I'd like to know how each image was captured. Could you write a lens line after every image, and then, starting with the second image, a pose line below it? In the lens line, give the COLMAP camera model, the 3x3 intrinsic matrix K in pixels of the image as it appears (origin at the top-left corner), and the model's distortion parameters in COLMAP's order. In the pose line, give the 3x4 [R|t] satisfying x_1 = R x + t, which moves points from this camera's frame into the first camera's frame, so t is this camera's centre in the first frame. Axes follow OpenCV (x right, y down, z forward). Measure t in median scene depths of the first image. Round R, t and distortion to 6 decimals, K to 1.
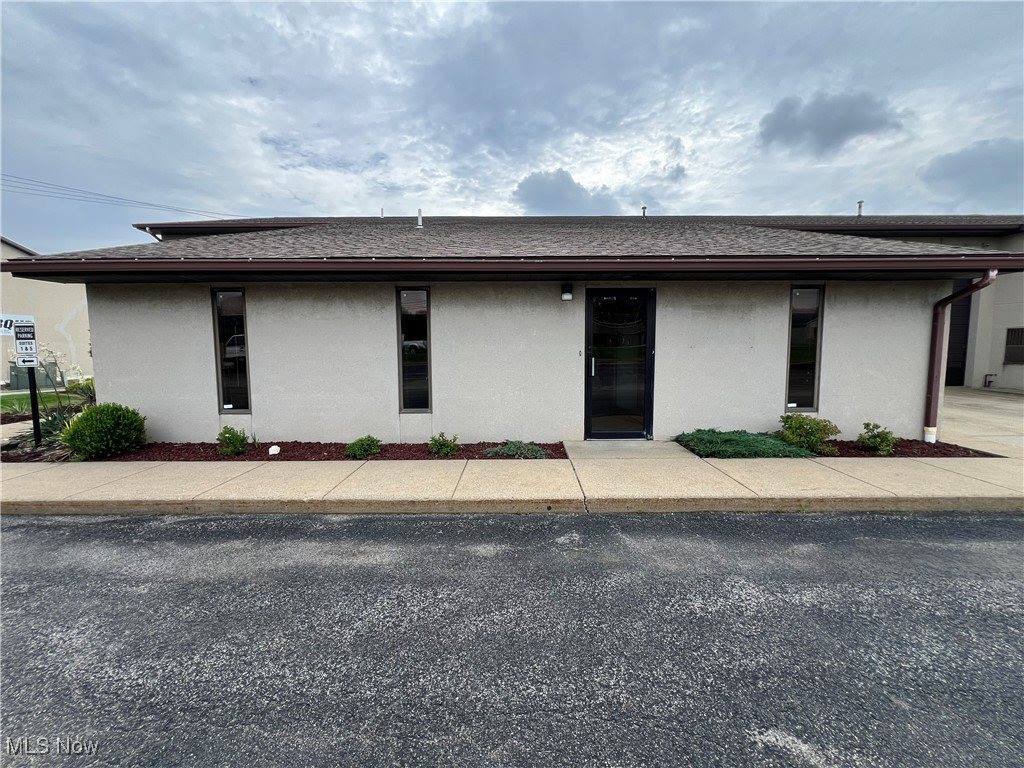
lens RADIAL K [[413.9, 0, 509.7], [0, 413.9, 368.6], [0, 0, 1]] dist [-0.000652, 0.000034]
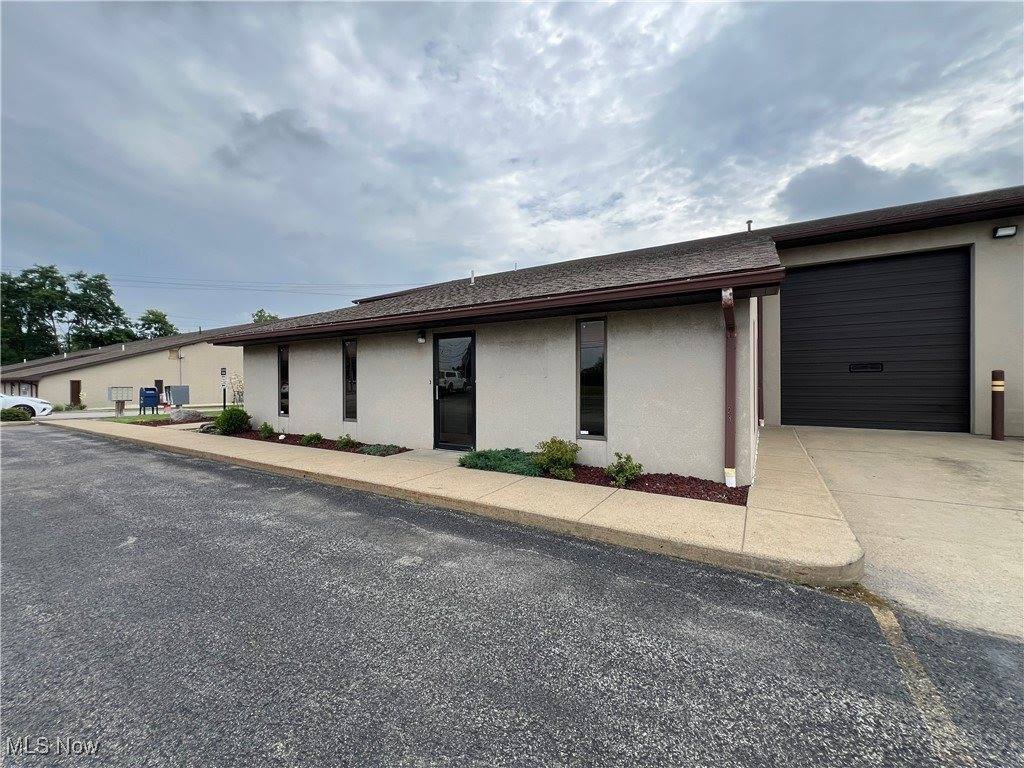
lens RADIAL K [[410.0, 0, 513.0], [0, 410.0, 381.1], [0, 0, 1]] dist [-0.000837, 0.000201]
pose [[0.852022, 0.000328, -0.523505, 1.082085], [-0.023237, 0.999038, -0.037194, 0.001316], [0.522989, 0.043855, 0.851210, 0.021607]]
